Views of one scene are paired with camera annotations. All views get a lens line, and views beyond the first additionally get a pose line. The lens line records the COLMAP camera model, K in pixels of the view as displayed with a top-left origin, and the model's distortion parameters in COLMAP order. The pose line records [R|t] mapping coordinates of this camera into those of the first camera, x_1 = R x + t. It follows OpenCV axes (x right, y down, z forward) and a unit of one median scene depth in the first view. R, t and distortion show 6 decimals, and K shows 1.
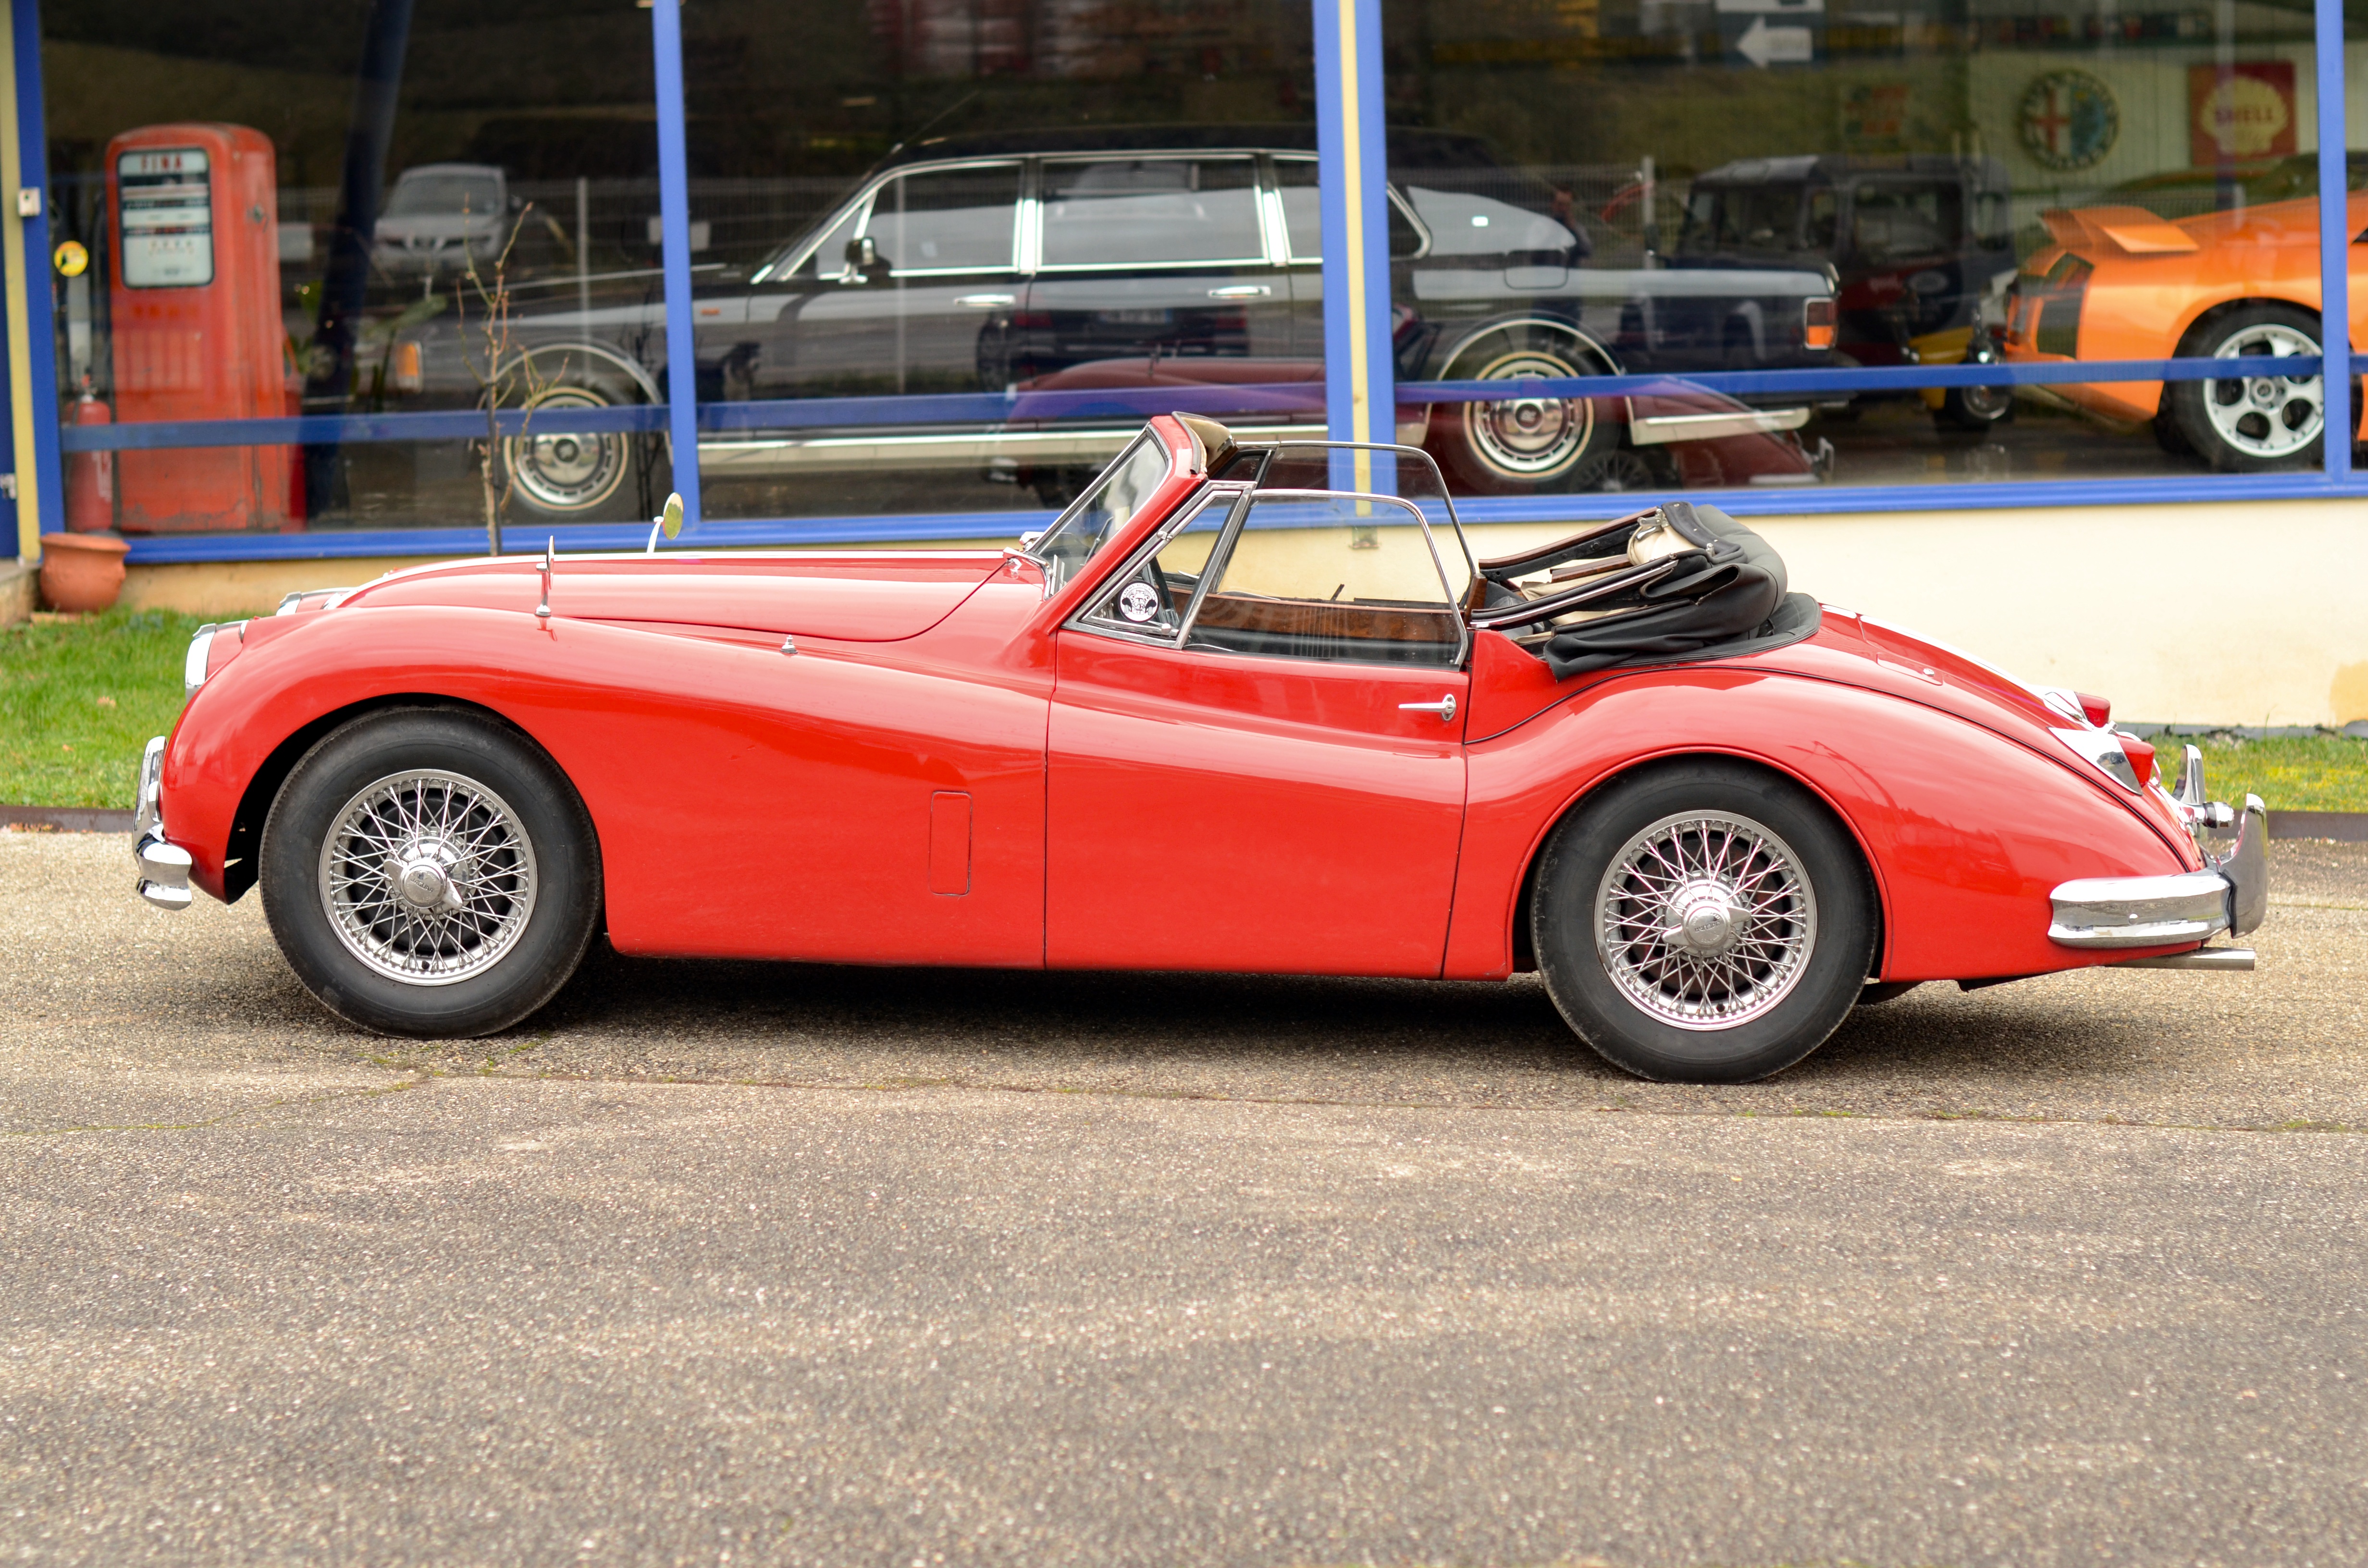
lens RADIAL K [[5280.4, 0, 1184.0], [0, 5280.4, 784.0], [0, 0, 1]] dist [-0.131985, -0.179389]
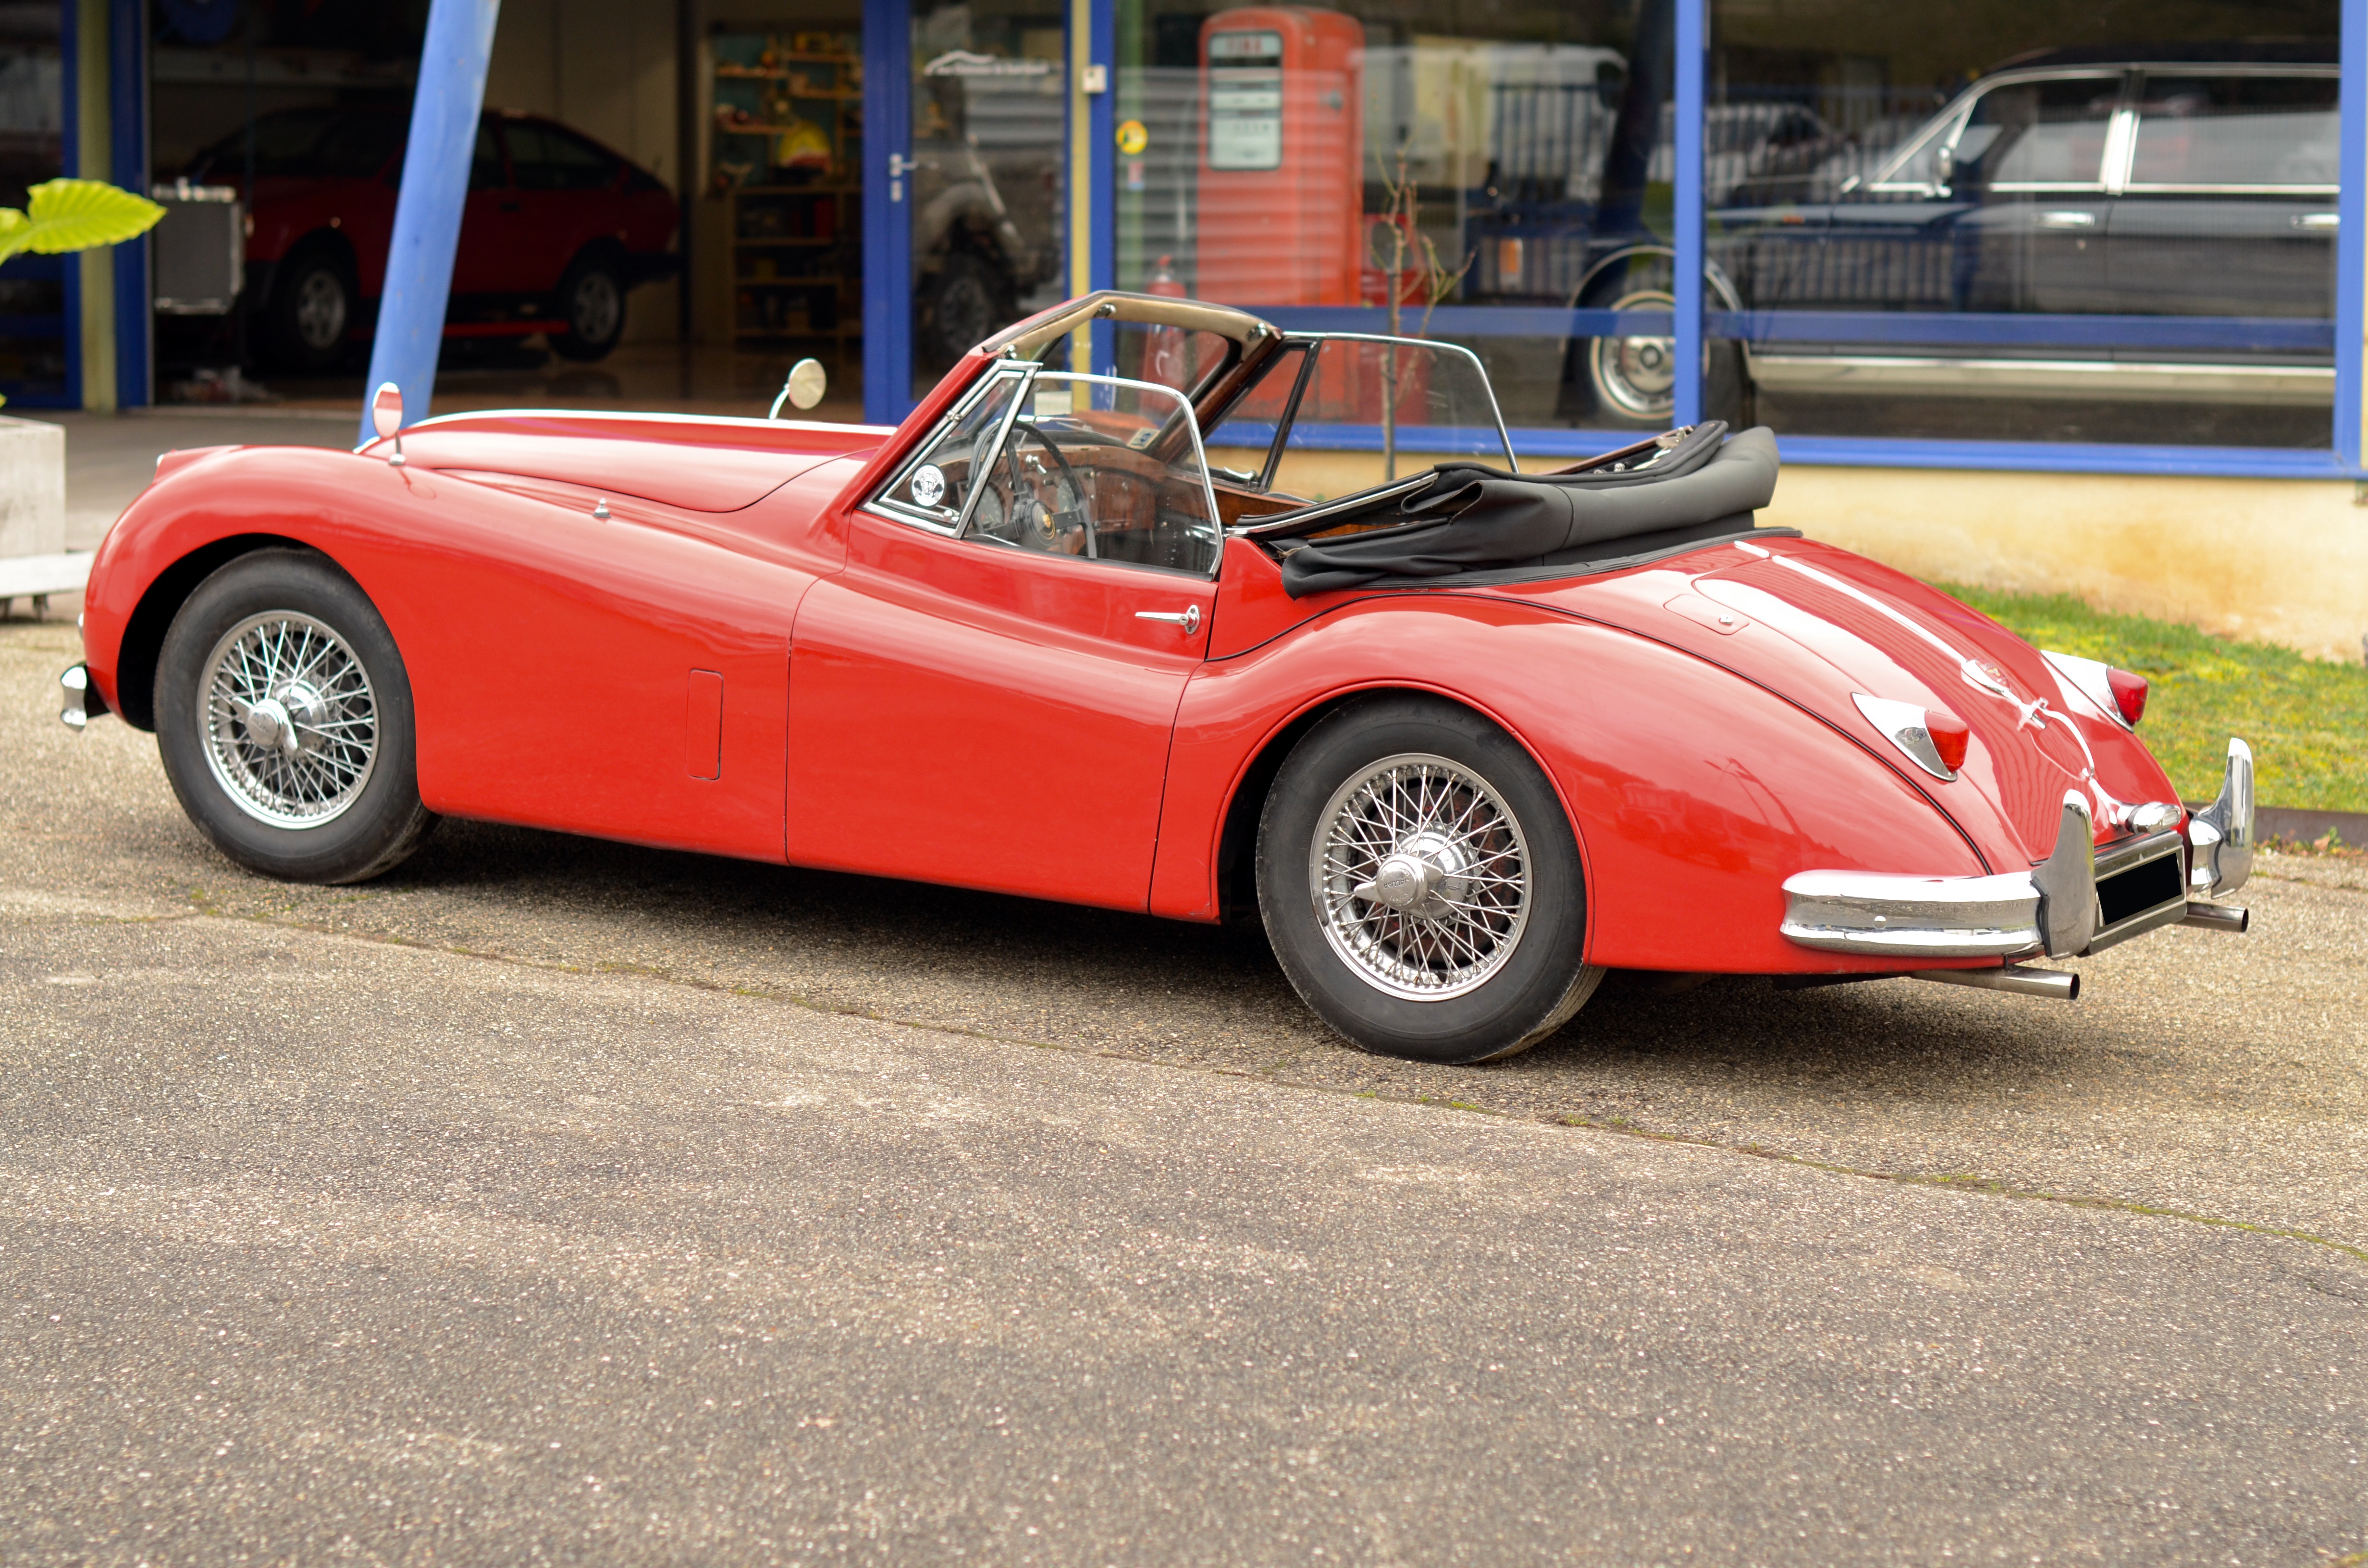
lens RADIAL K [[5280.4, 0, 1184.0], [0, 5280.4, 784.0], [0, 0, 1]] dist [-0.131985, -0.179389]
pose [[0.895403, 0.083358, -0.437385, 0.446601], [-0.078572, 0.996485, 0.029063, -0.012477], [0.438270, 0.008343, 0.898805, 0.178165]]
